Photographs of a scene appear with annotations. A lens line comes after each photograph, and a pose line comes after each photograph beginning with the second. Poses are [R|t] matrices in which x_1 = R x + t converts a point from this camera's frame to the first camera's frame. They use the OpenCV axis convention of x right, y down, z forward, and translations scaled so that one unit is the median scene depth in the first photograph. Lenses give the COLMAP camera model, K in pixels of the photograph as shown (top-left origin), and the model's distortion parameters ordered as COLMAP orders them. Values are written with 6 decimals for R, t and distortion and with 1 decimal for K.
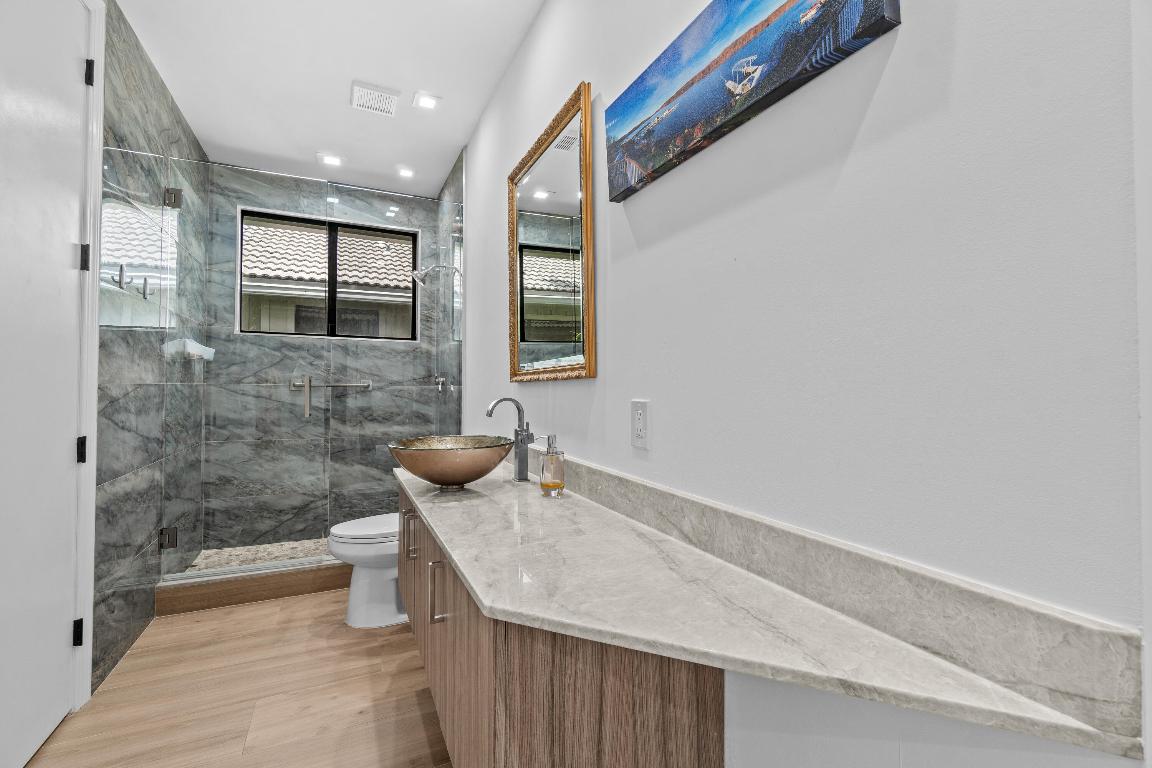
lens RADIAL K [[494.3, 0, 580.3], [0, 494.3, 382.4], [0, 0, 1]] dist [-0.000273, 0.000131]
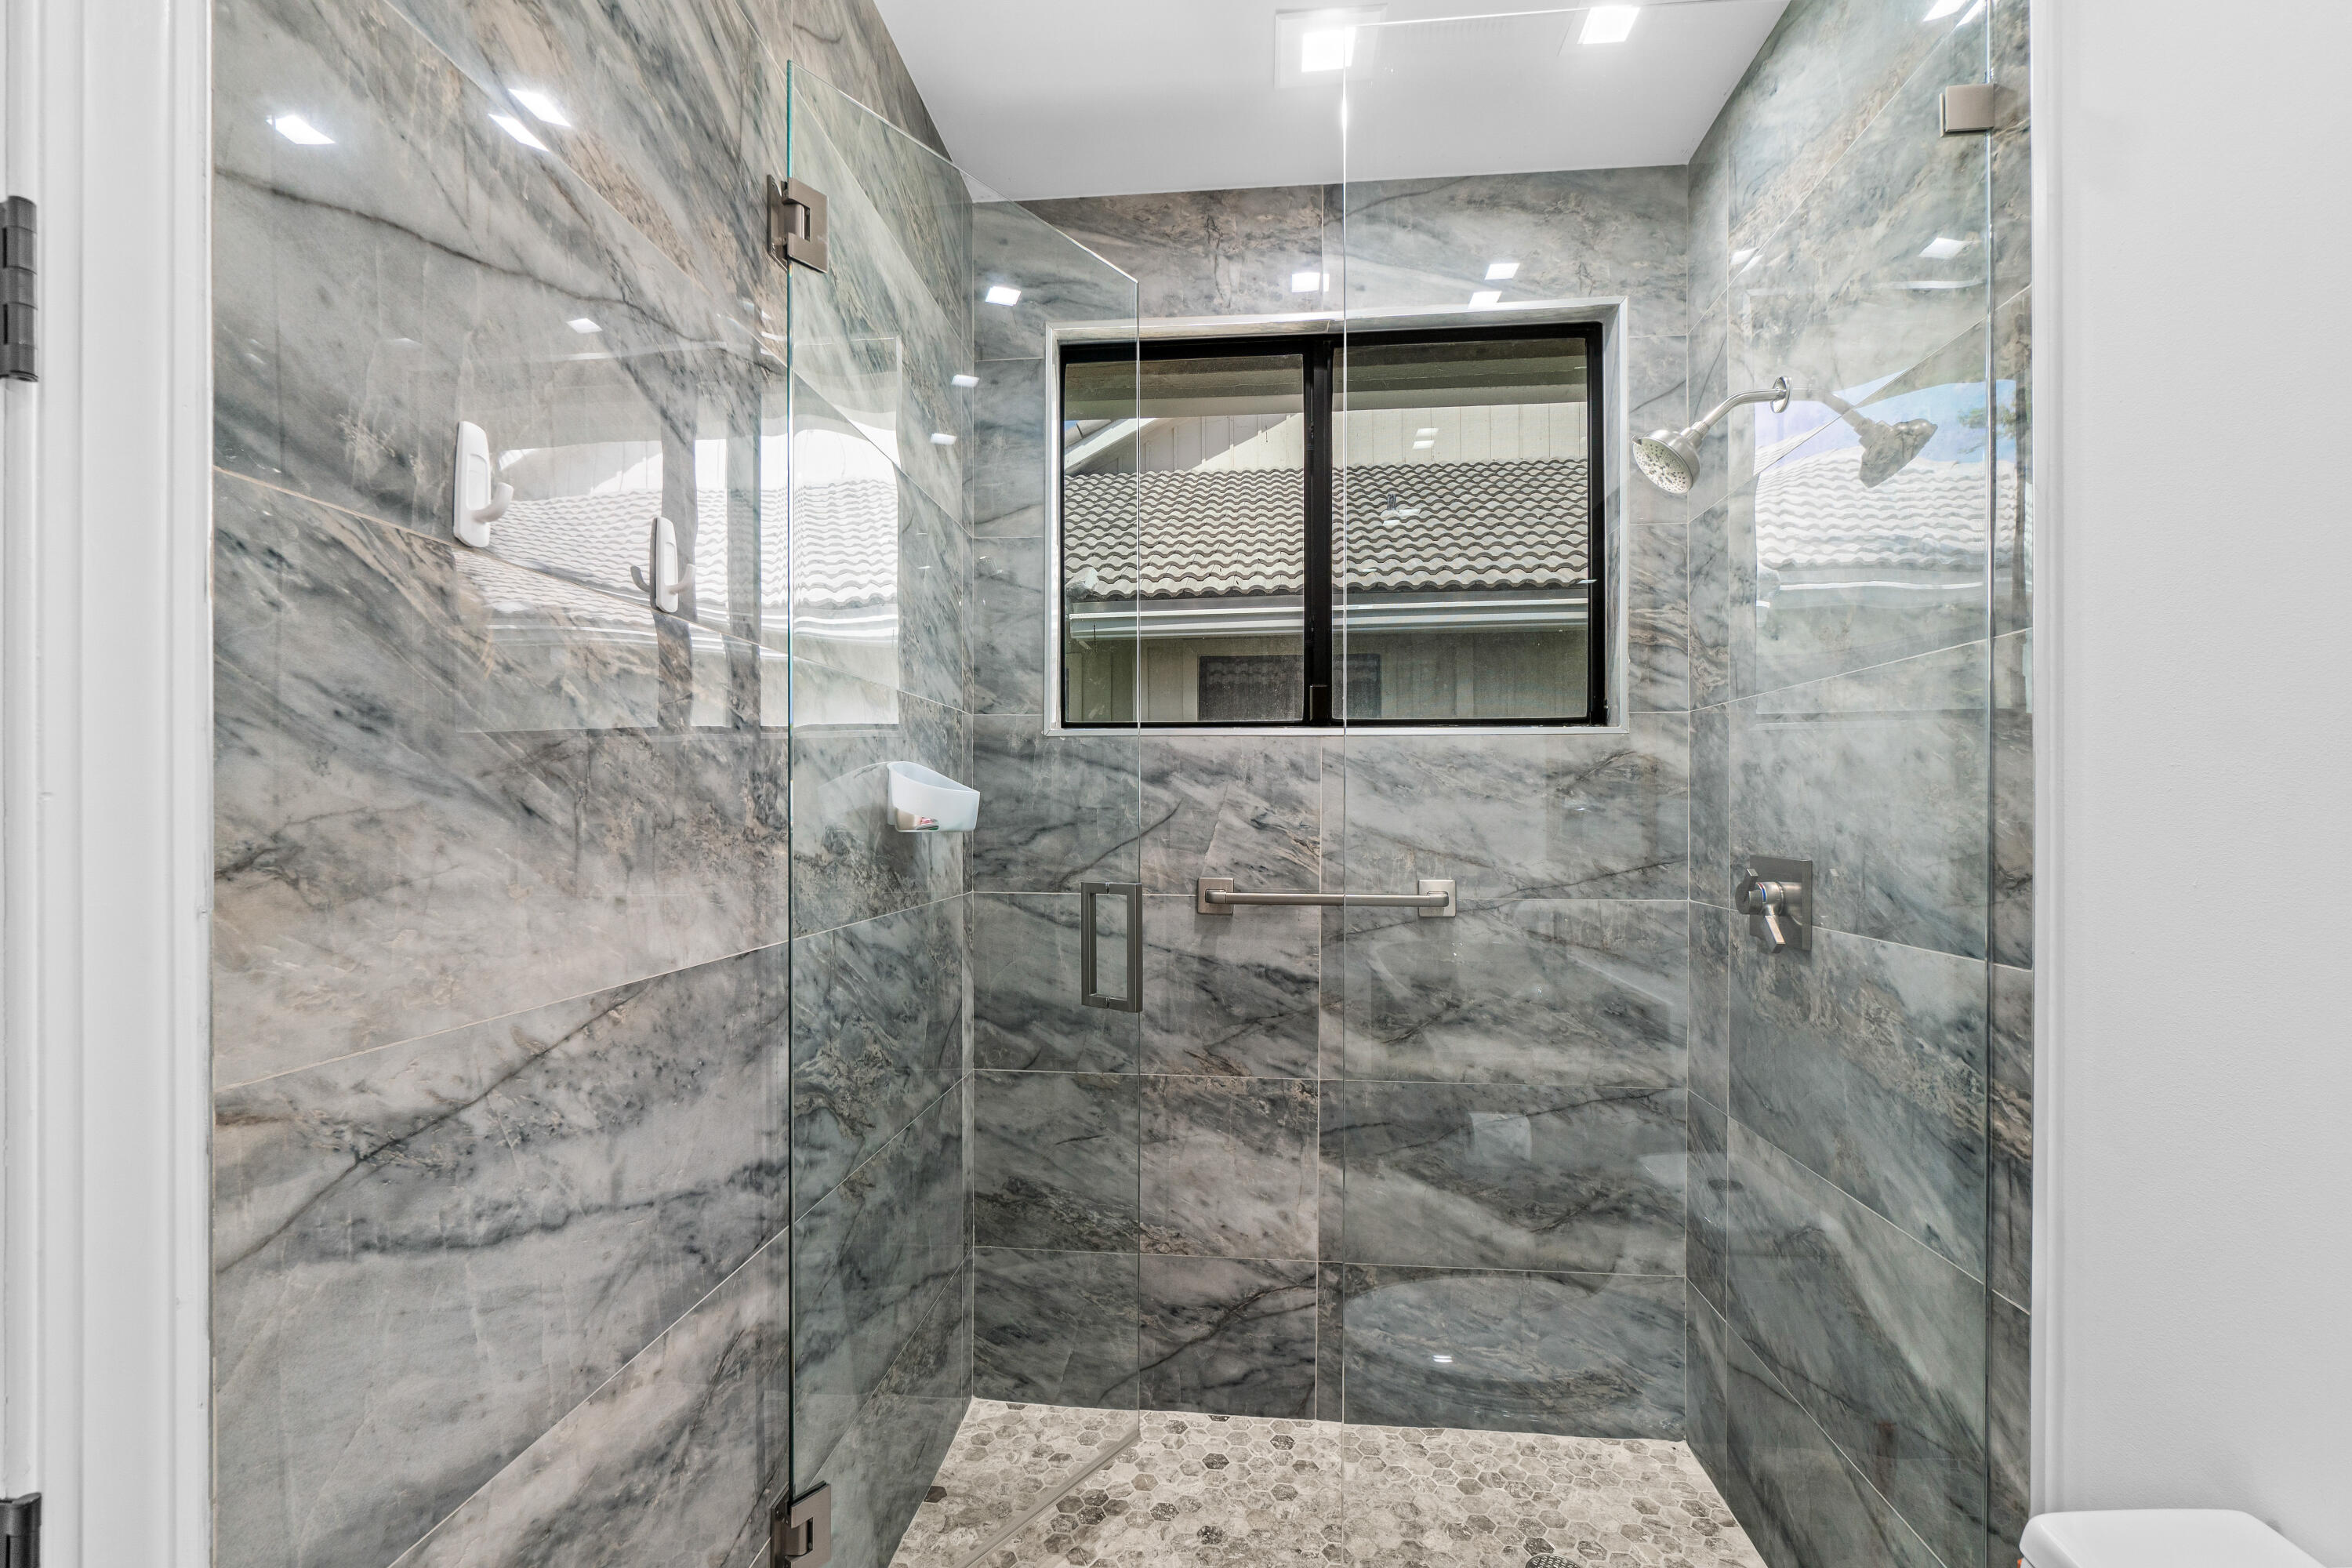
lens RADIAL K [[1009.1, 0, 1175.3], [0, 1009.1, 804.6], [0, 0, 1]] dist [-0.000273, 0.000131]
pose [[0.856413, -0.013168, -0.516123, -0.278519], [0.012093, 0.999912, -0.005444, -0.046393], [0.516149, -0.001579, 0.856497, 0.463032]]
